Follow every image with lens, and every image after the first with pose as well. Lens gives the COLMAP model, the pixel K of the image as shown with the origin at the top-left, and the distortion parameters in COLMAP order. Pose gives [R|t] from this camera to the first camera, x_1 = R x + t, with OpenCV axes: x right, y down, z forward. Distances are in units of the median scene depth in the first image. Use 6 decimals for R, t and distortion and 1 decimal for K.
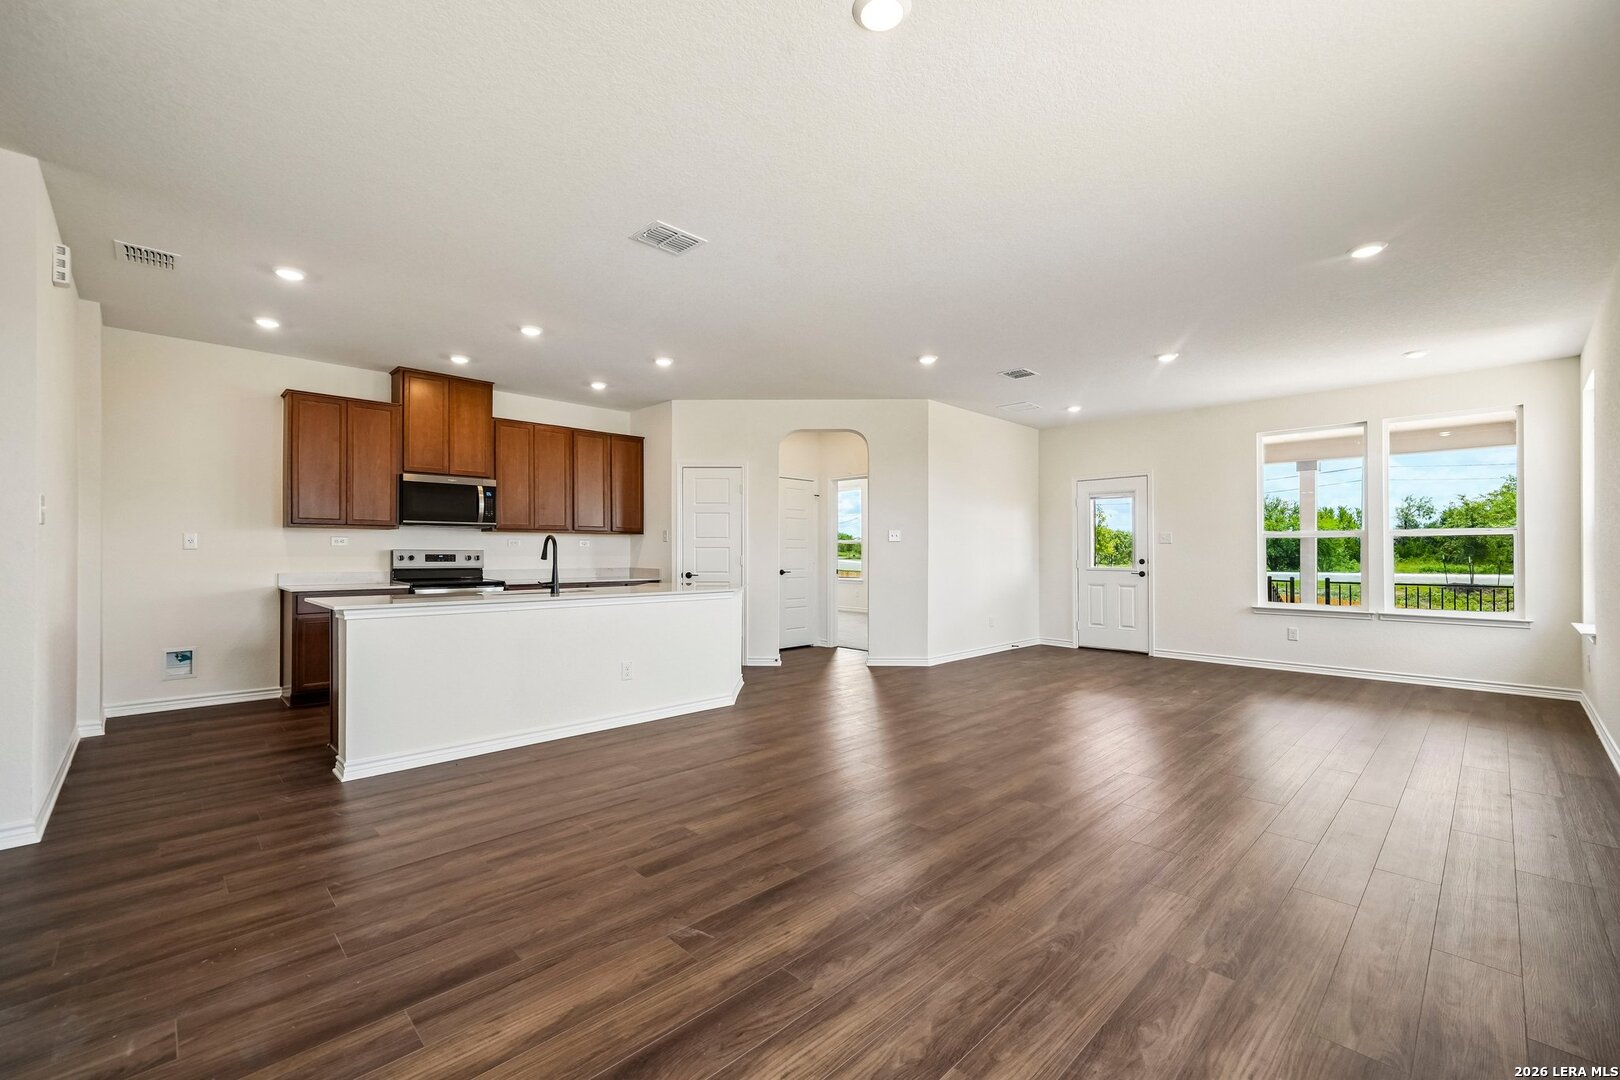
lens RADIAL K [[669.2, 0, 798.3], [0, 669.2, 546.9], [0, 0, 1]] dist [0.001981, 0.000418]
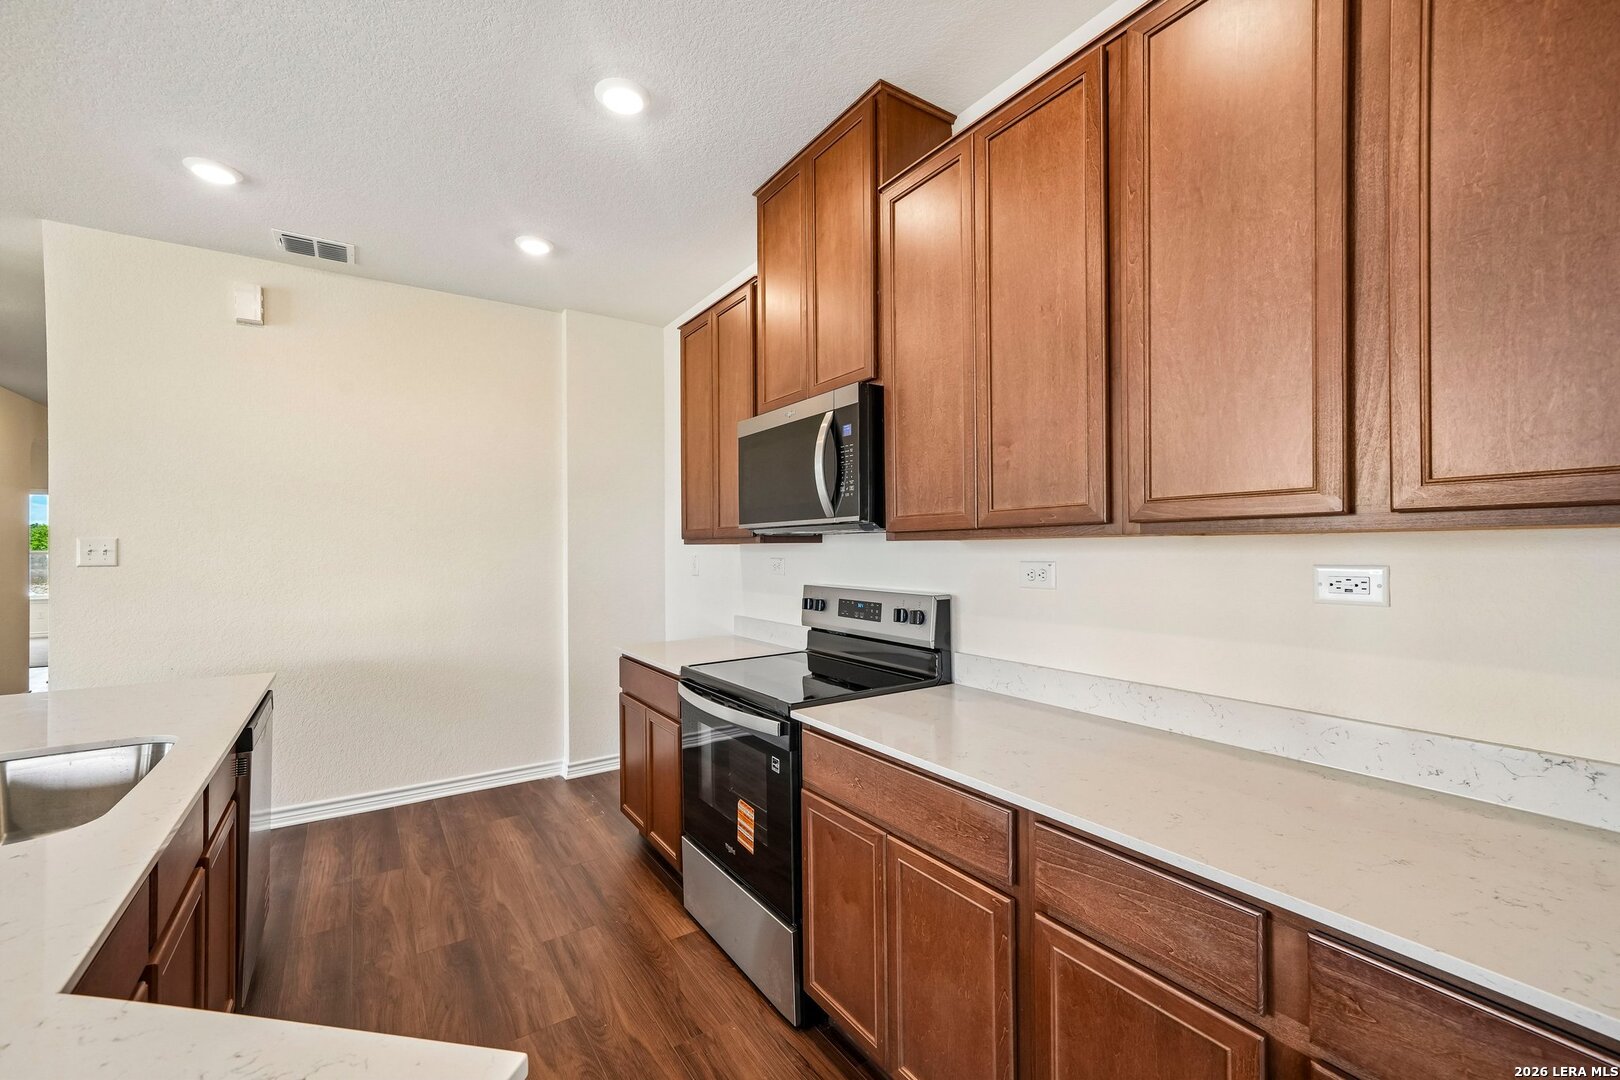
lens RADIAL K [[676.7, 0, 807.2], [0, 676.7, 541.0], [0, 0, 1]] dist [0.001852, 0.003205]
pose [[-0.176794, -0.008898, -0.984208, -0.139685], [0.013639, 0.999841, -0.011489, -0.021227], [0.984153, -0.015455, -0.176644, 1.101331]]
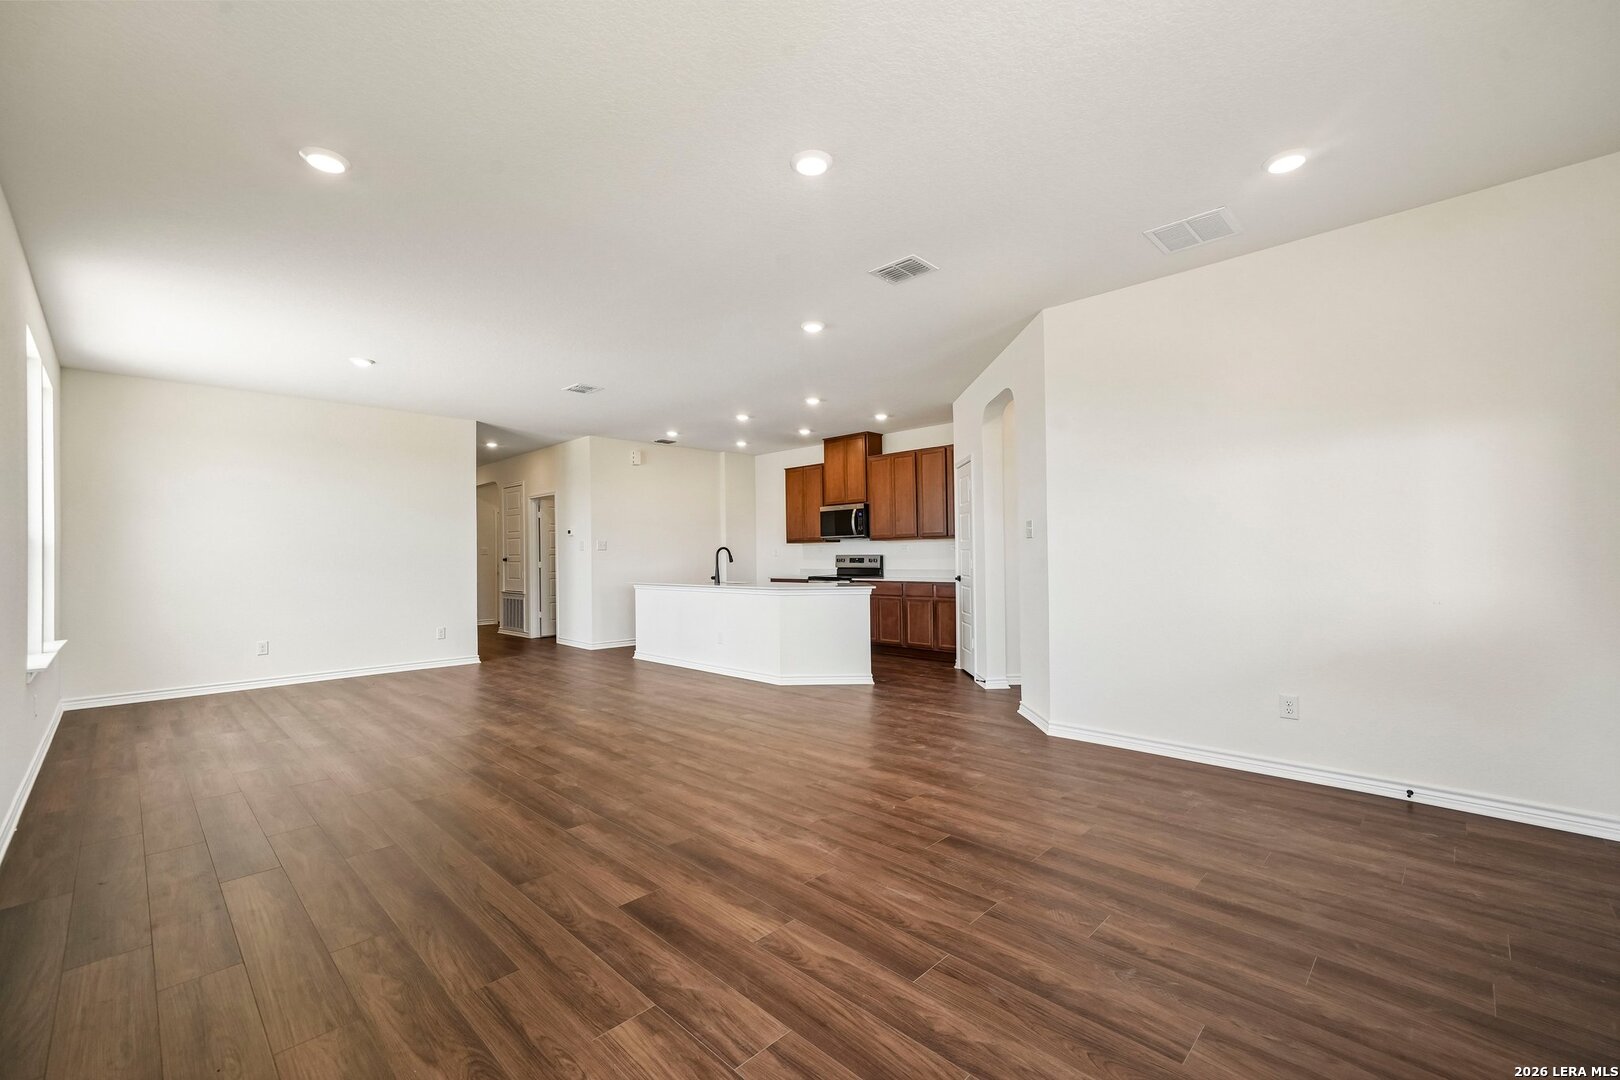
lens RADIAL K [[676.7, 0, 807.2], [0, 676.7, 541.0], [0, 0, 1]] dist [0.001852, 0.003205]
pose [[0.029984, -0.024410, -0.999252, 0.975828], [0.017379, 0.999563, -0.023896, 0.008404], [0.999399, -0.016649, 0.030395, 0.898585]]
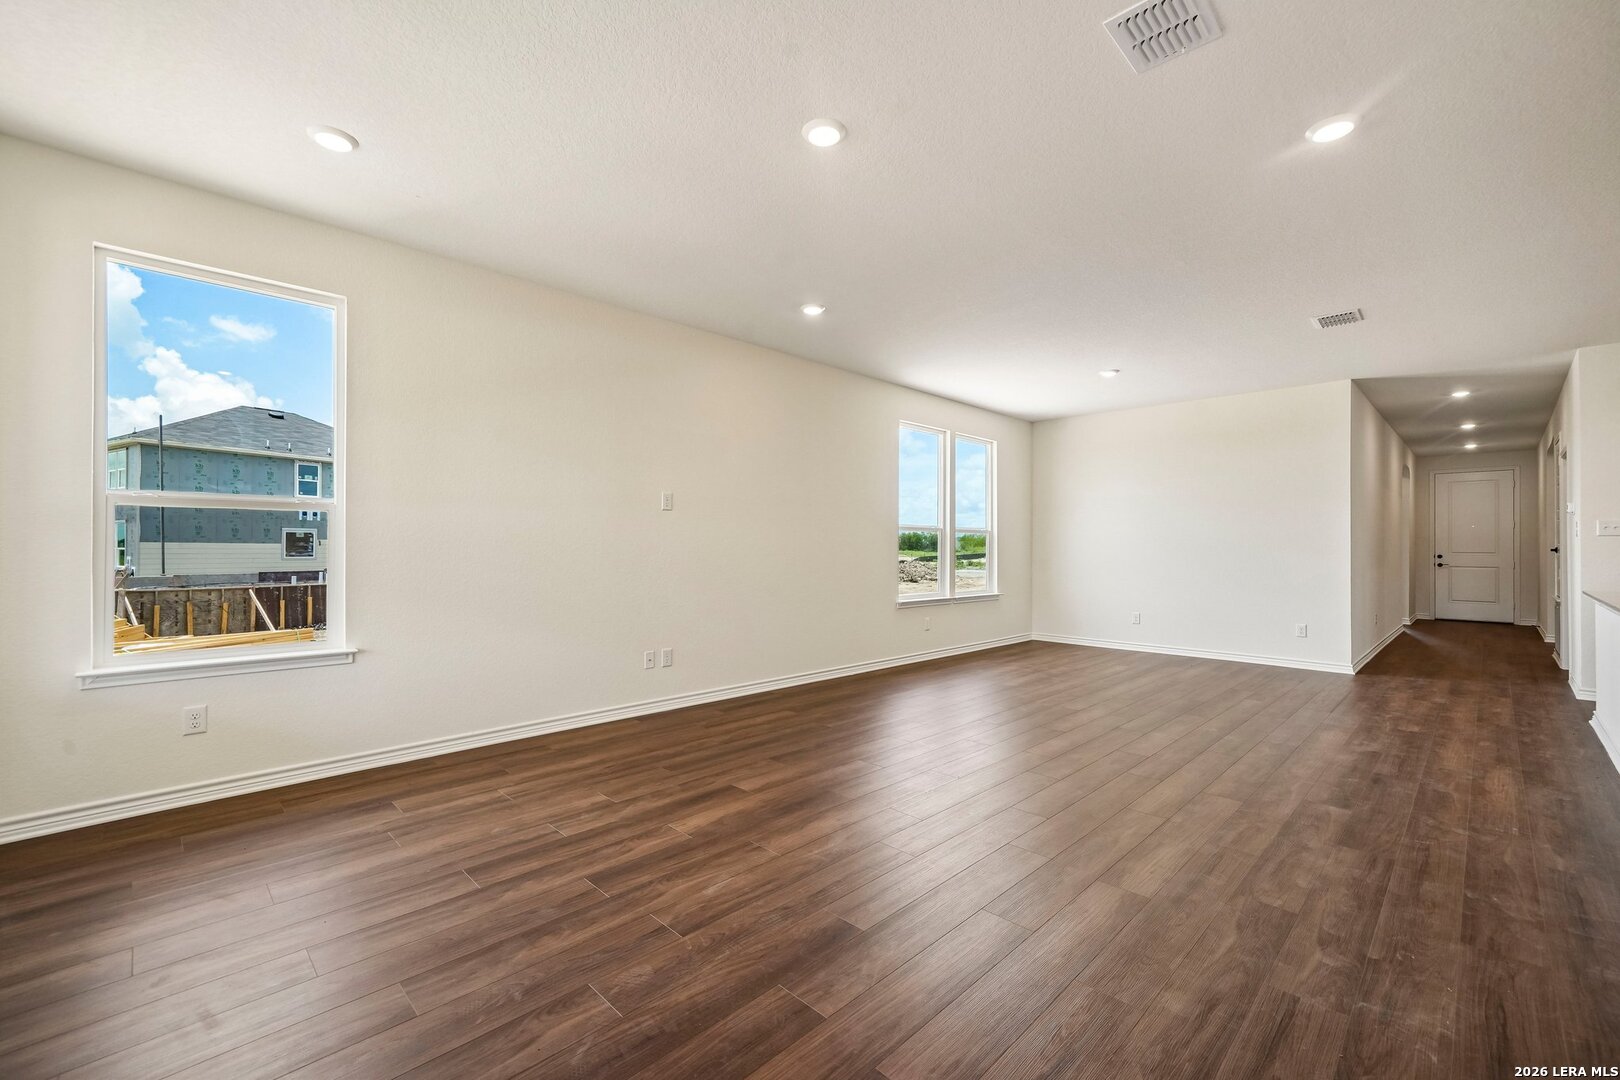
lens RADIAL K [[676.7, 0, 807.2], [0, 676.7, 541.0], [0, 0, 1]] dist [0.001852, 0.003205]
pose [[-0.999858, -0.007139, -0.015237, 0.525051], [-0.006923, 0.999876, -0.014173, 0.010831], [0.015336, -0.014066, -0.999783, 1.369229]]
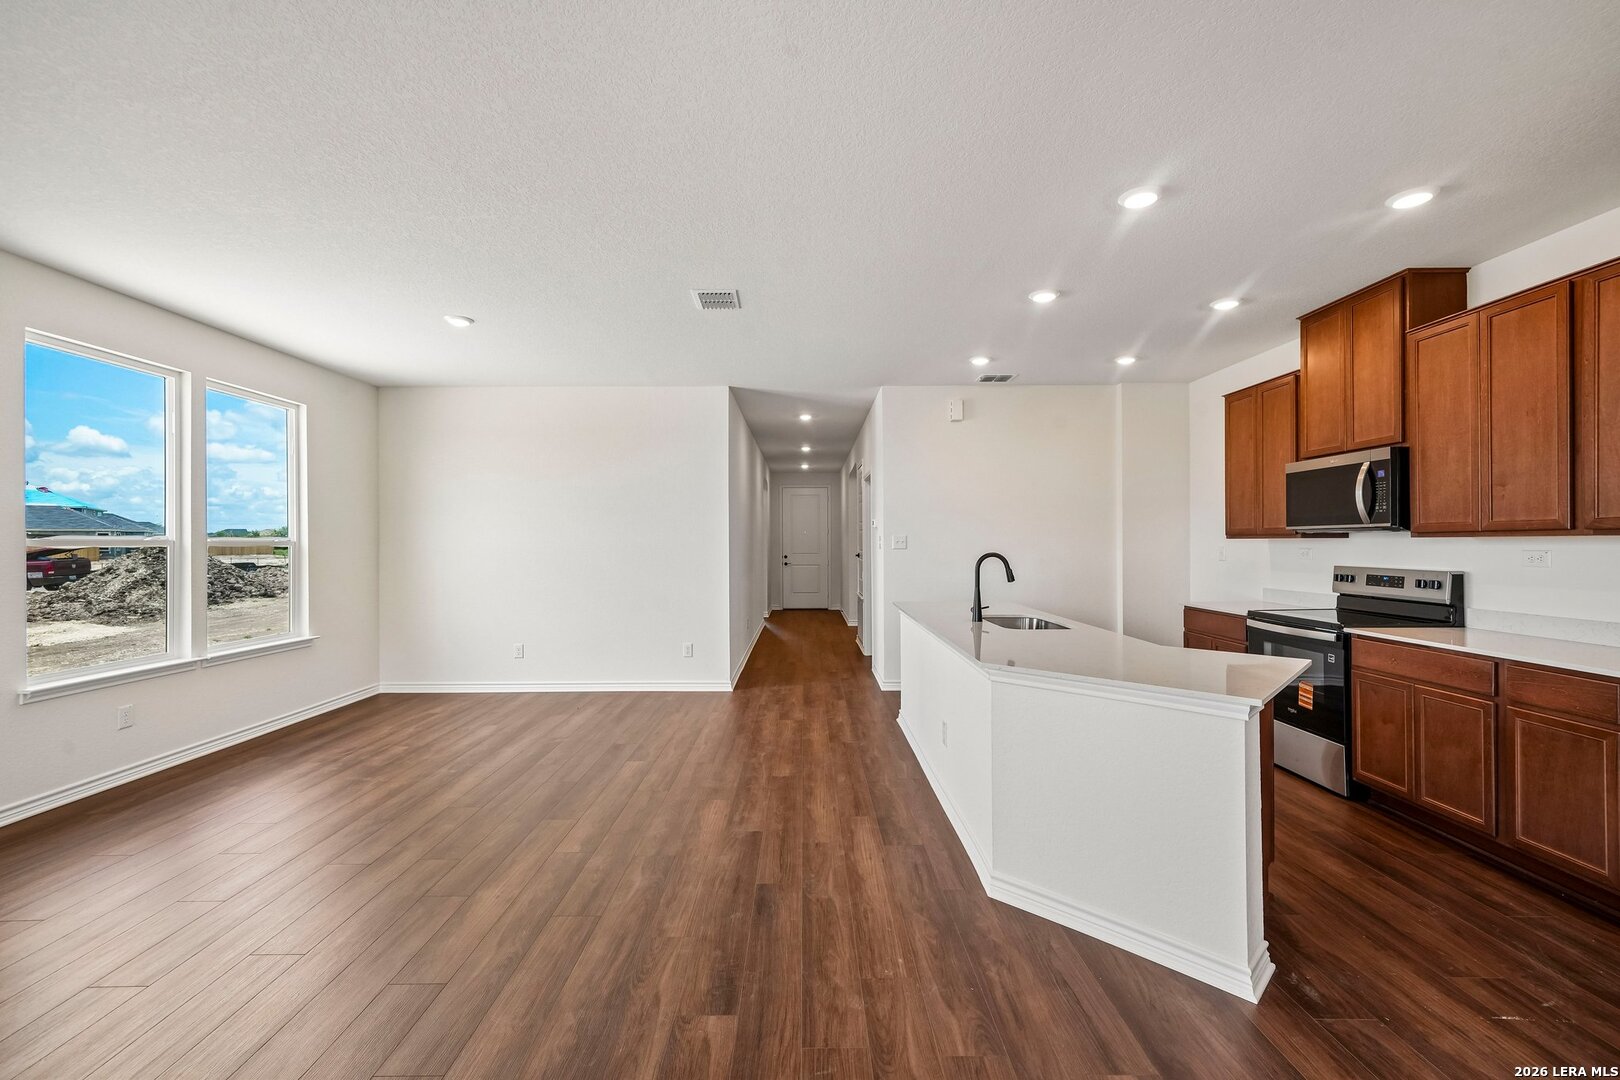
lens RADIAL K [[676.7, 0, 807.2], [0, 676.7, 541.0], [0, 0, 1]] dist [0.001852, 0.003205]
pose [[-0.690299, 0.000142, -0.723524, 0.313808], [0.007812, 0.999943, -0.007258, -0.021514], [0.723482, -0.010663, -0.690261, 1.108056]]
